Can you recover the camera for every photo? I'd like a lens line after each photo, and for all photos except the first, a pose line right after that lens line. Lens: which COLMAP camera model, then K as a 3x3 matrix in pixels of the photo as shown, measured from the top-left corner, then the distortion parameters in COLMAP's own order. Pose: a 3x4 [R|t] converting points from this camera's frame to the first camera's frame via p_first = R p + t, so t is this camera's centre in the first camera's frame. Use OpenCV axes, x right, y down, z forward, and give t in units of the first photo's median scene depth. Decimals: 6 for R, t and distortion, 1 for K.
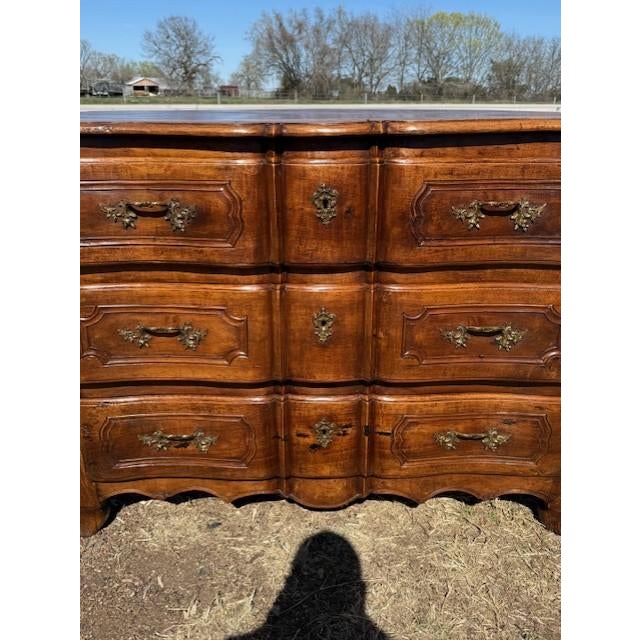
lens RADIAL K [[520.7, 0, 315.6], [0, 520.7, 319.4], [0, 0, 1]] dist [0.146878, -0.272331]
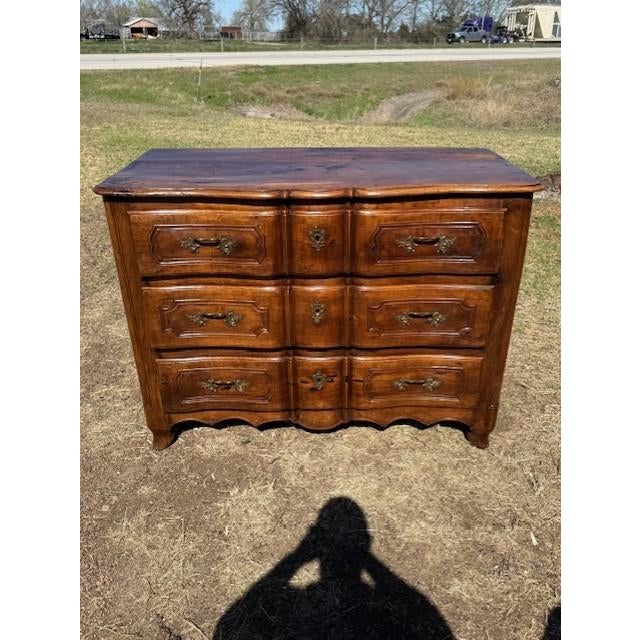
lens RADIAL K [[535.0, 0, 319.9], [0, 535.0, 318.1], [0, 0, 1]] dist [0.148327, -0.258764]
pose [[0.999961, -0.003083, -0.008277, 0.031837], [0.003748, 0.996668, 0.081478, -0.089678], [0.007999, -0.081506, 0.996641, -0.531210]]
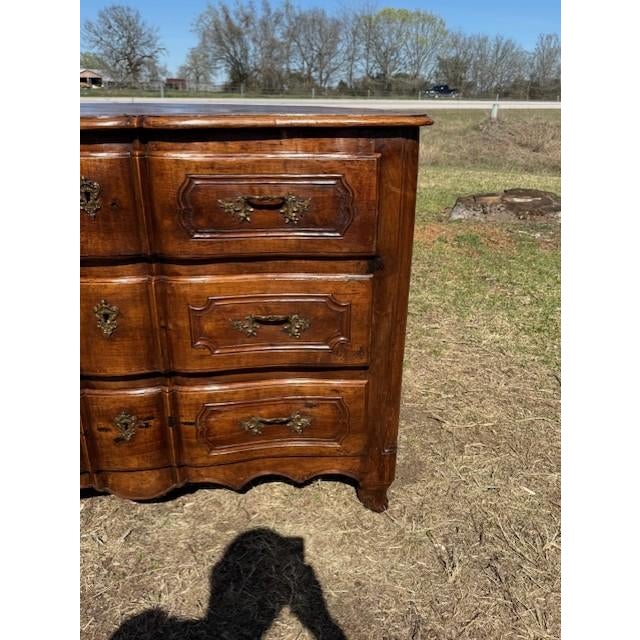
lens RADIAL K [[522.7, 0, 320.0], [0, 522.7, 320.0], [0, 0, 1]] dist [0.107659, -0.167857]
pose [[0.995993, -0.025746, 0.085651, 0.296126], [0.024945, 0.999635, 0.010410, 0.012793], [-0.085887, -0.008232, 0.996271, -0.038818]]
